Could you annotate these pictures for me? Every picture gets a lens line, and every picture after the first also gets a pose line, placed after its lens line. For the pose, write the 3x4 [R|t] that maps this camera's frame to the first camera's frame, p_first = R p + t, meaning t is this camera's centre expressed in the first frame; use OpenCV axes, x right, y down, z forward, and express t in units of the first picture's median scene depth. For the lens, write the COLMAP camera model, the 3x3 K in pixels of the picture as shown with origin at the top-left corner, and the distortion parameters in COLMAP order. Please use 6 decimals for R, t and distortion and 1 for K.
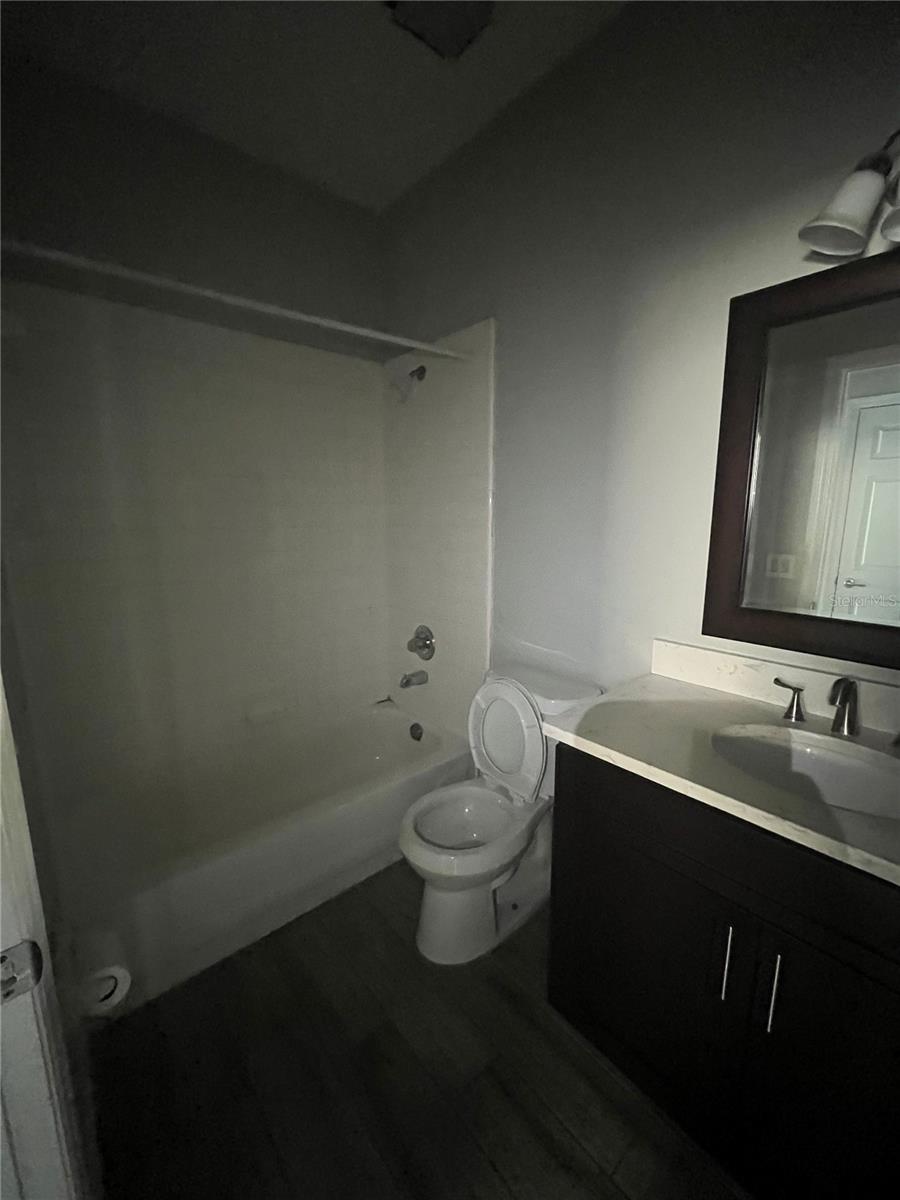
lens RADIAL K [[482.3, 0, 450.0], [0, 482.3, 600.0], [0, 0, 1]] dist [-0.002959, -0.000106]
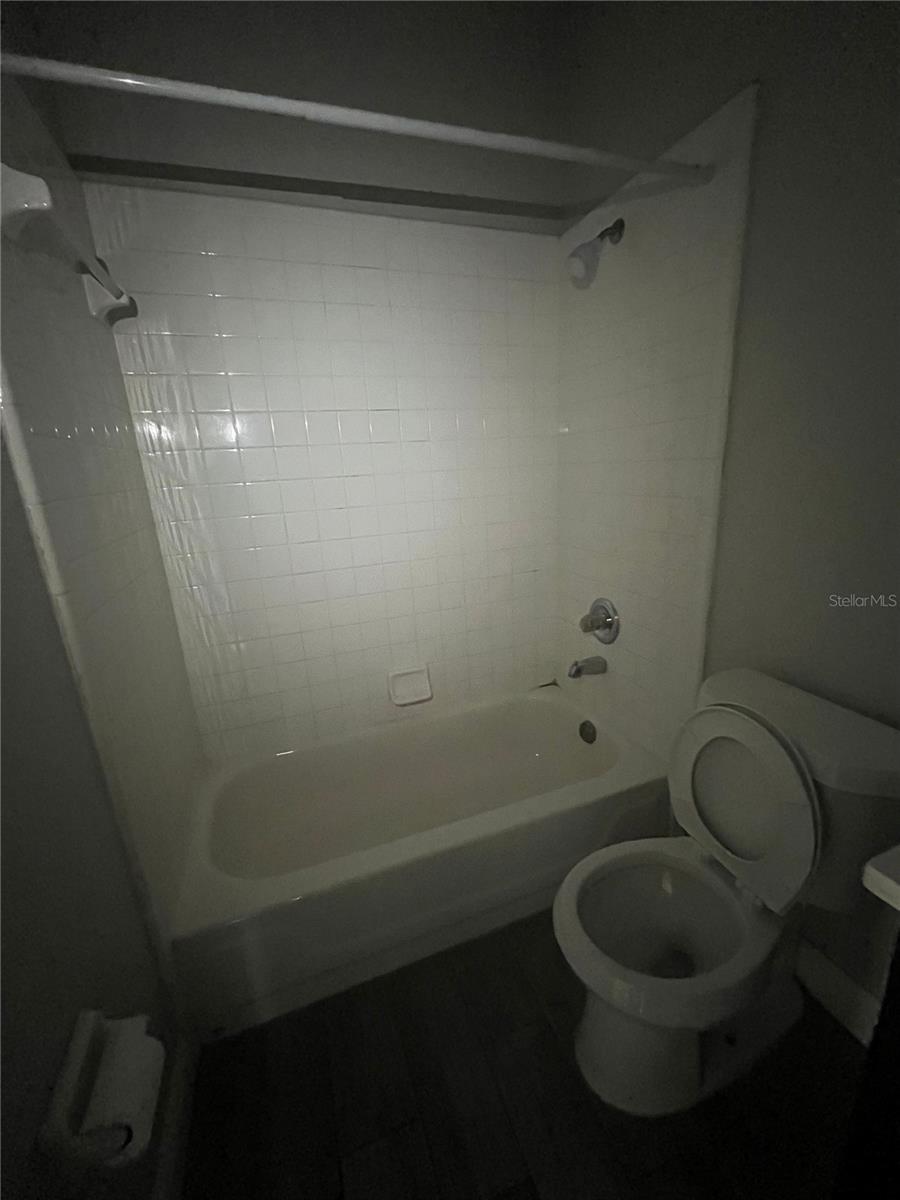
lens RADIAL K [[482.3, 0, 450.0], [0, 482.3, 600.0], [0, 0, 1]] dist [-0.002959, -0.000106]
pose [[0.935553, 0.048993, -0.349771, -0.018258], [-0.006786, 0.992643, 0.120891, -0.029731], [0.353121, -0.110726, 0.929002, 0.245429]]
